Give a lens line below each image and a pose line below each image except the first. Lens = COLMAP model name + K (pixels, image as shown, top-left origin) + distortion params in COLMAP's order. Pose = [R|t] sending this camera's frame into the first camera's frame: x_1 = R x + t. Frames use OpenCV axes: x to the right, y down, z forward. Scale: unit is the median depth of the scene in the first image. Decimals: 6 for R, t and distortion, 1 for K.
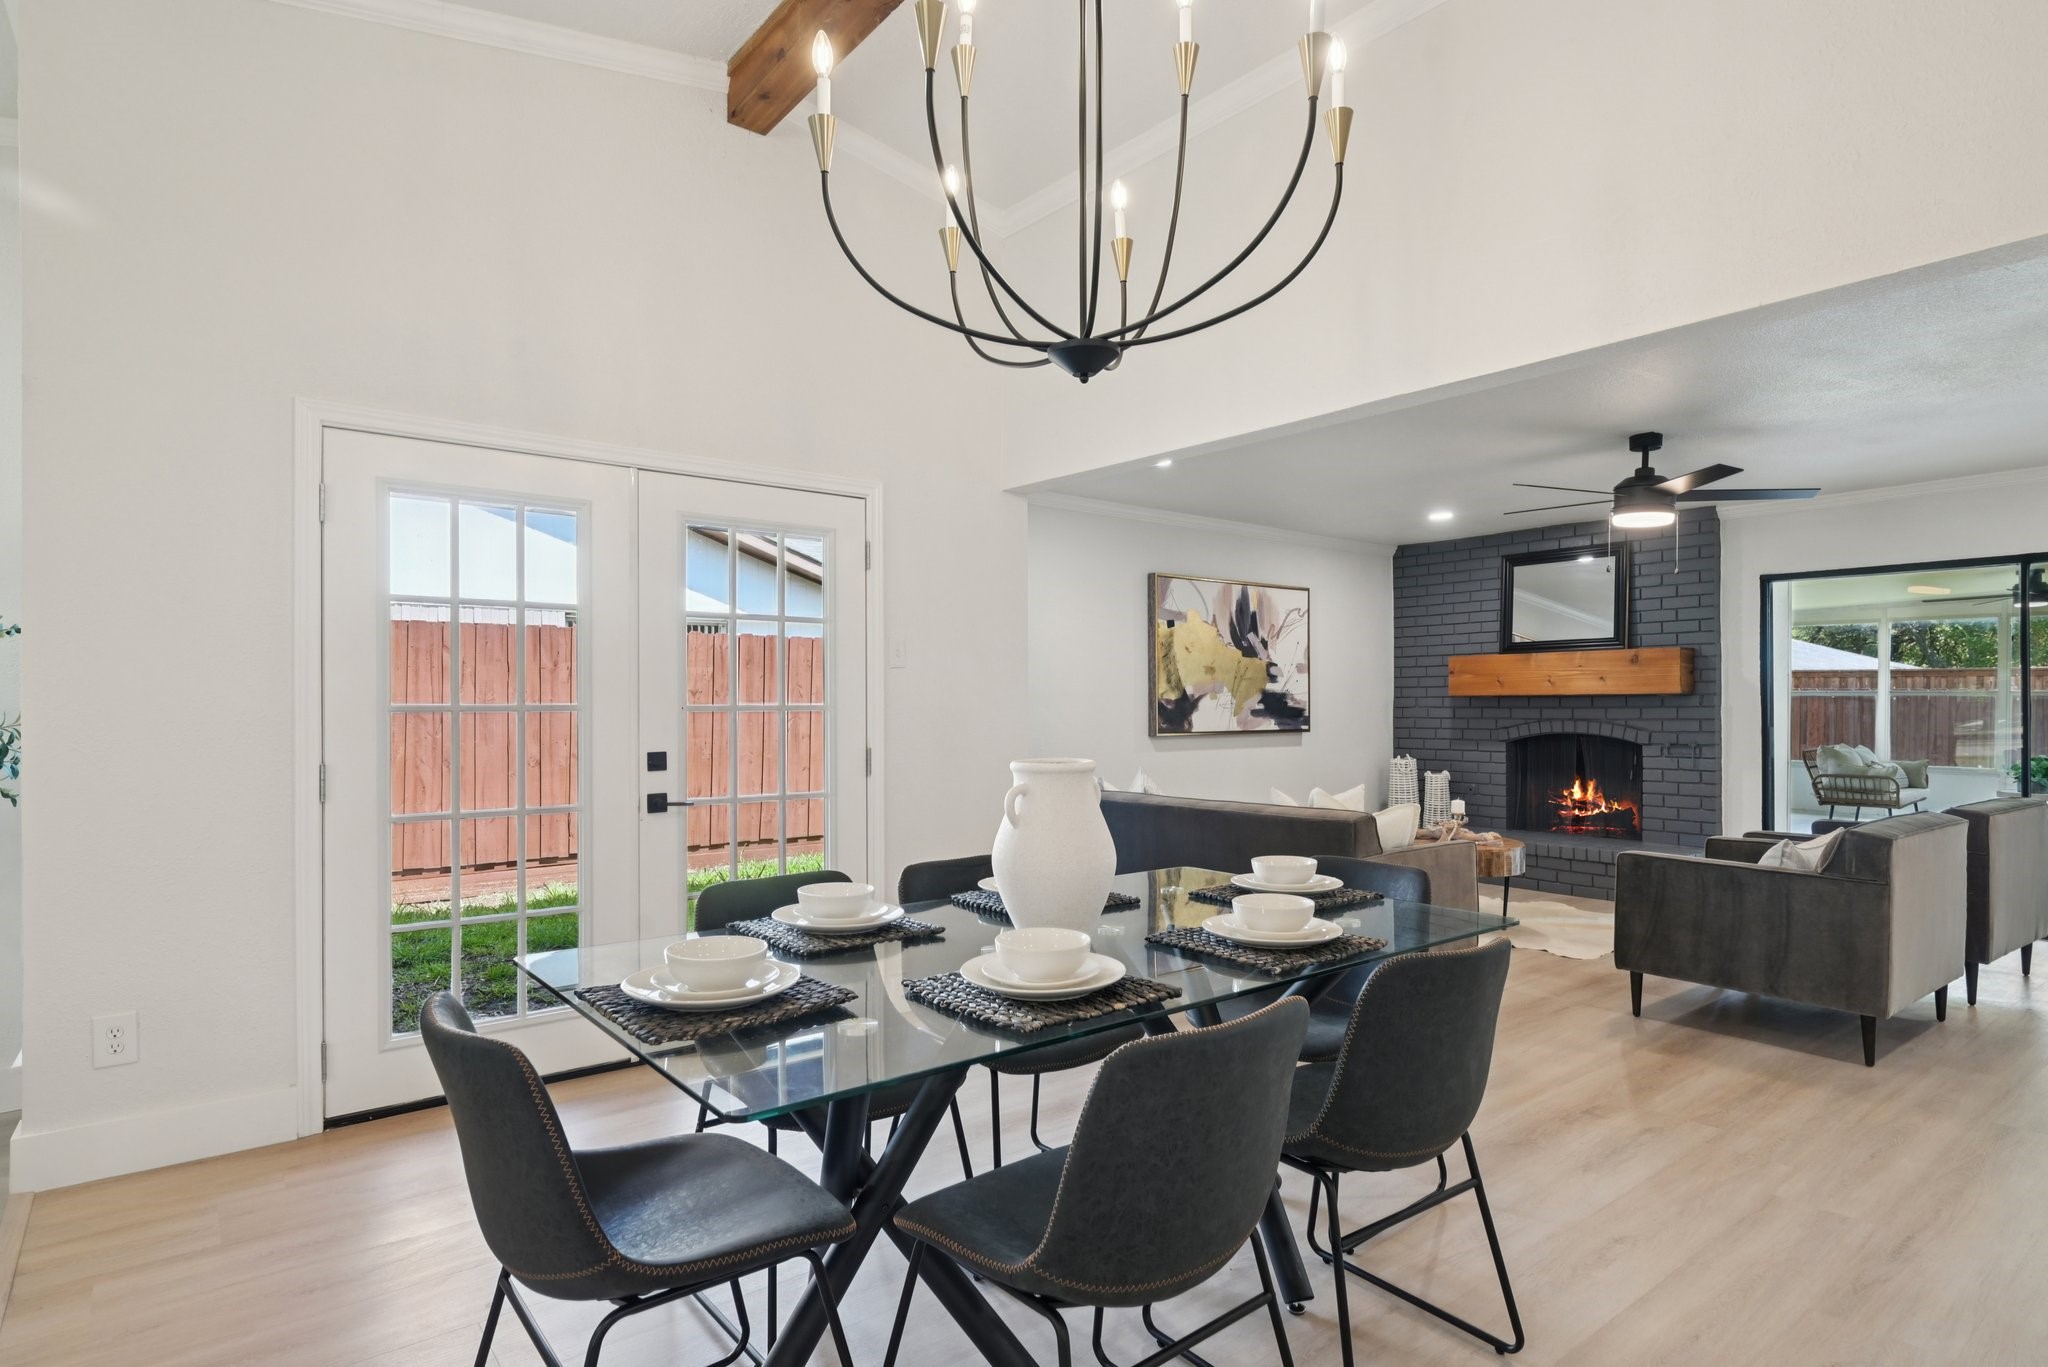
lens RADIAL K [[1097.4, 0, 1029.7], [0, 1097.4, 698.2], [0, 0, 1]] dist [-0.001546, -0.000358]
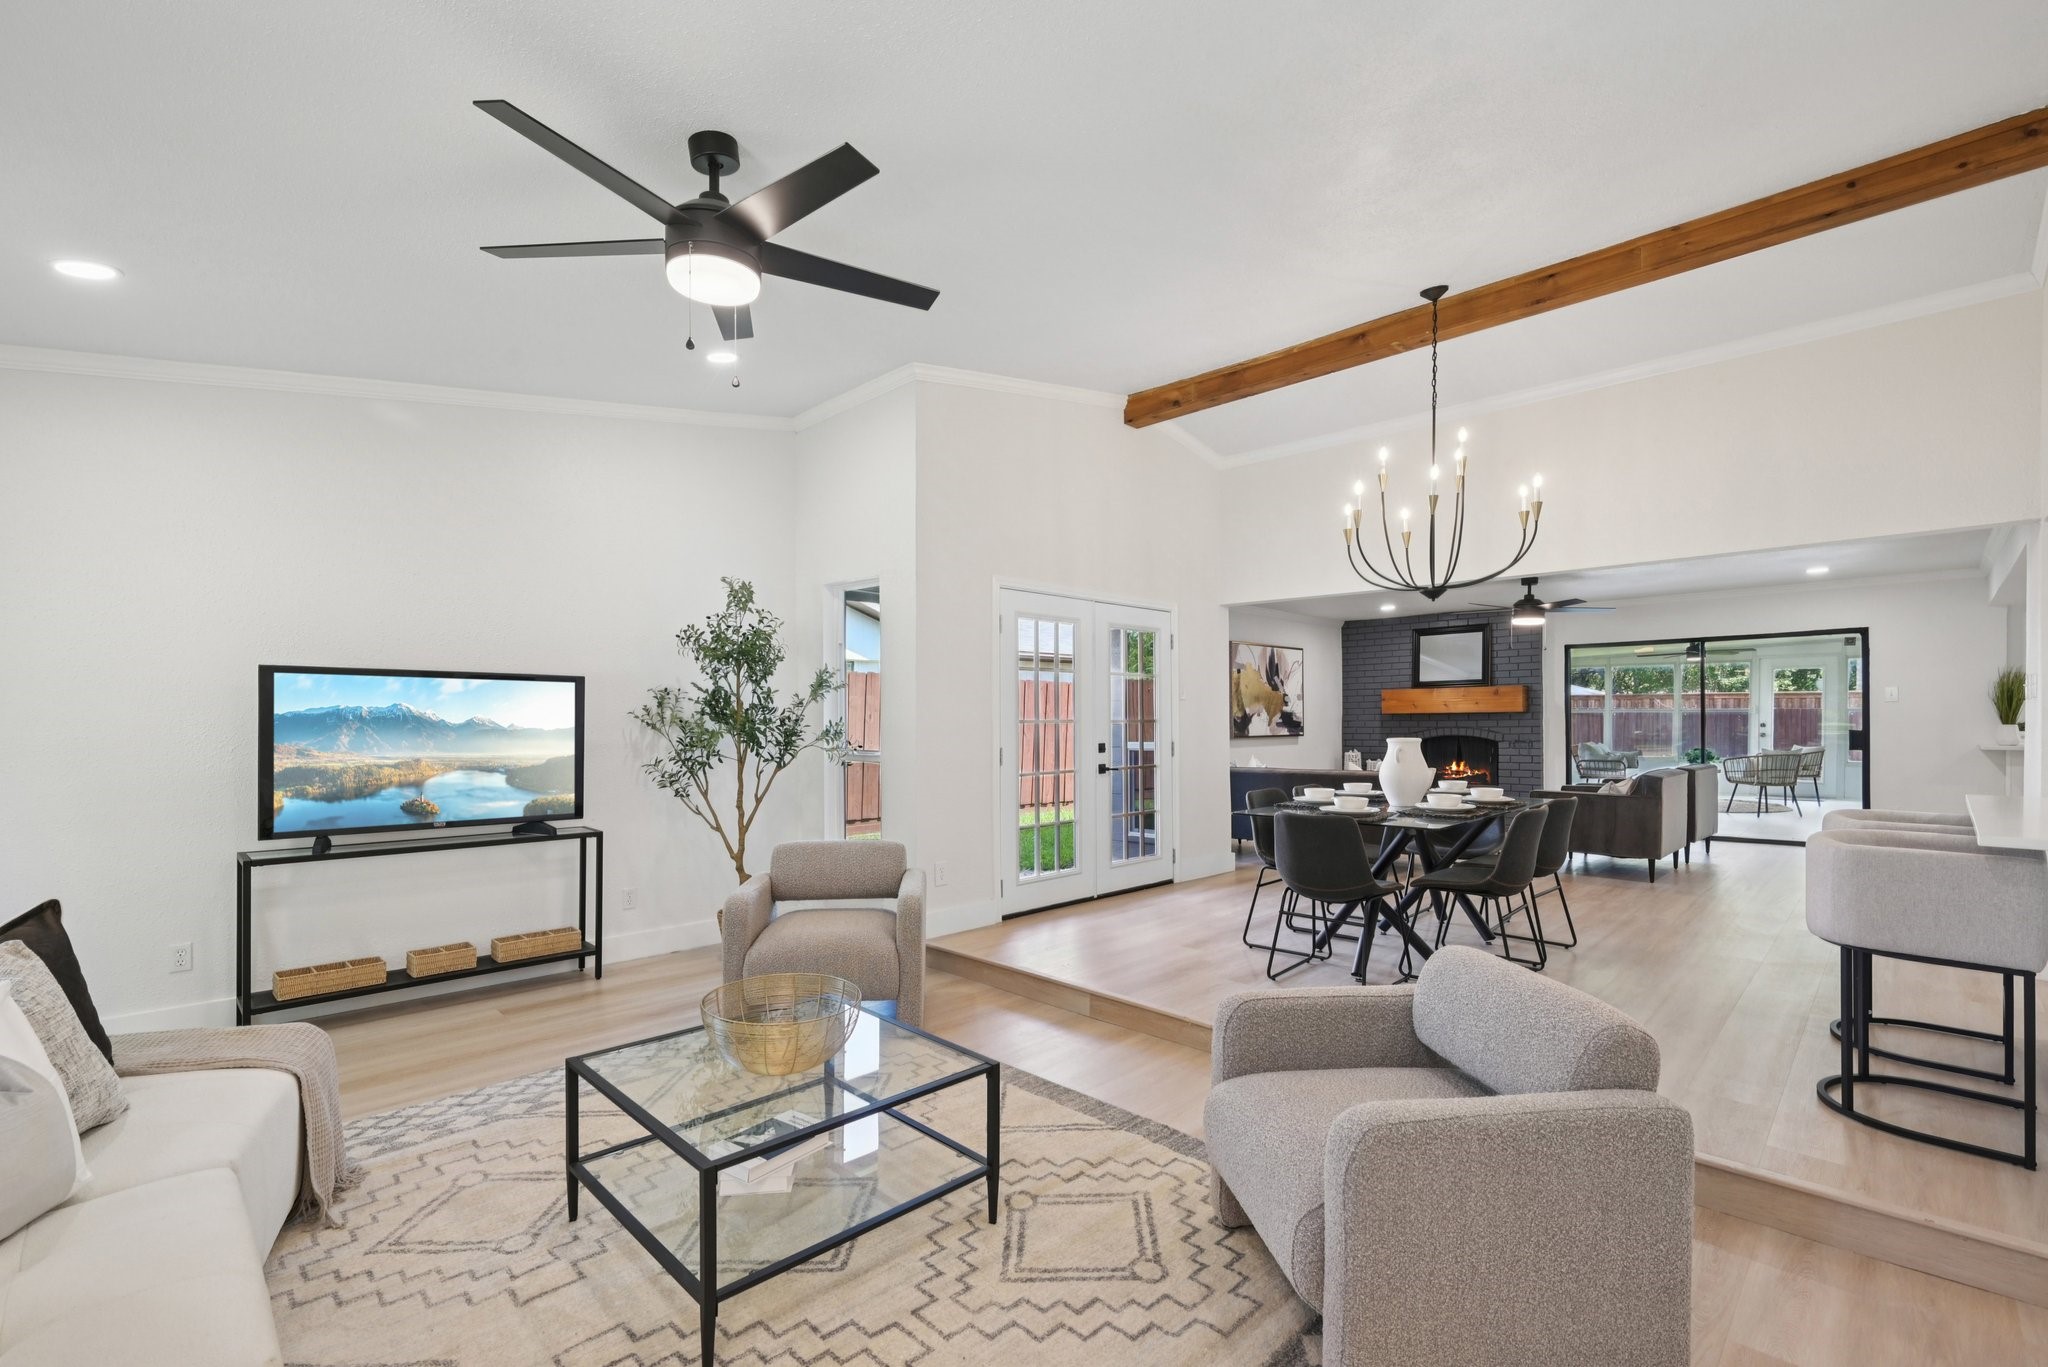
lens RADIAL K [[908.6, 0, 1032.1], [0, 908.6, 722.1], [0, 0, 1]] dist [0.000465, 0.000237]
pose [[0.991654, -0.005471, 0.128813, -0.342256], [0.004821, 0.999974, 0.005364, 0.000540], [-0.128839, -0.004698, 0.991654, -0.314079]]
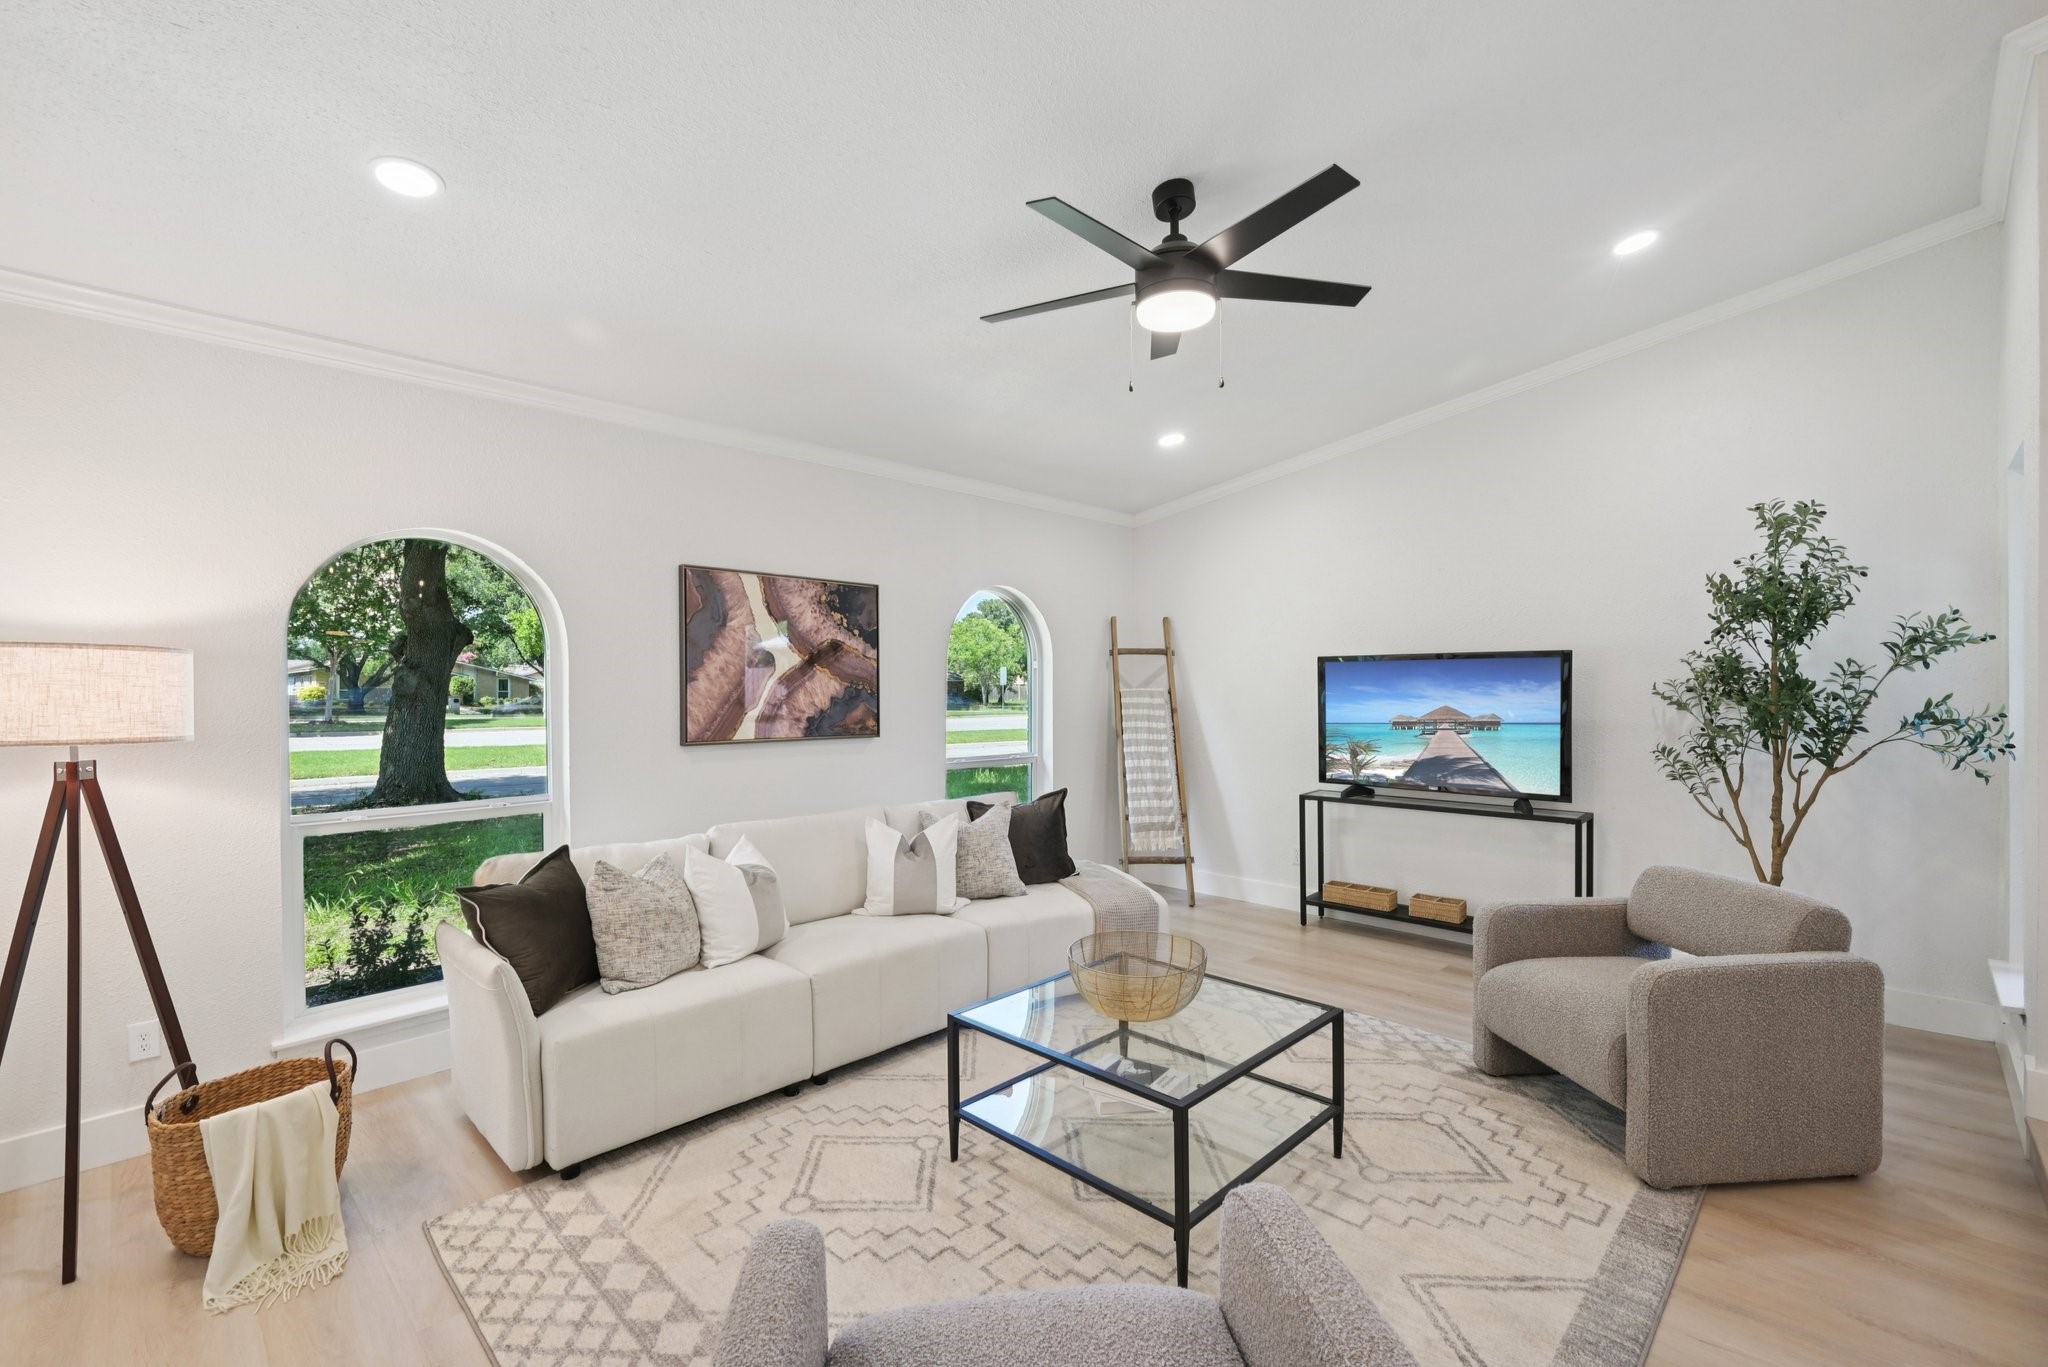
lens RADIAL K [[877.9, 0, 1024.6], [0, 877.9, 697.7], [0, 0, 1]] dist [-0.000866, -0.000140]
pose [[0.129877, 0.000568, -0.991530, -0.052168], [0.003563, 0.999993, 0.001039, -0.000476], [0.991524, -0.003668, 0.129874, -0.069123]]
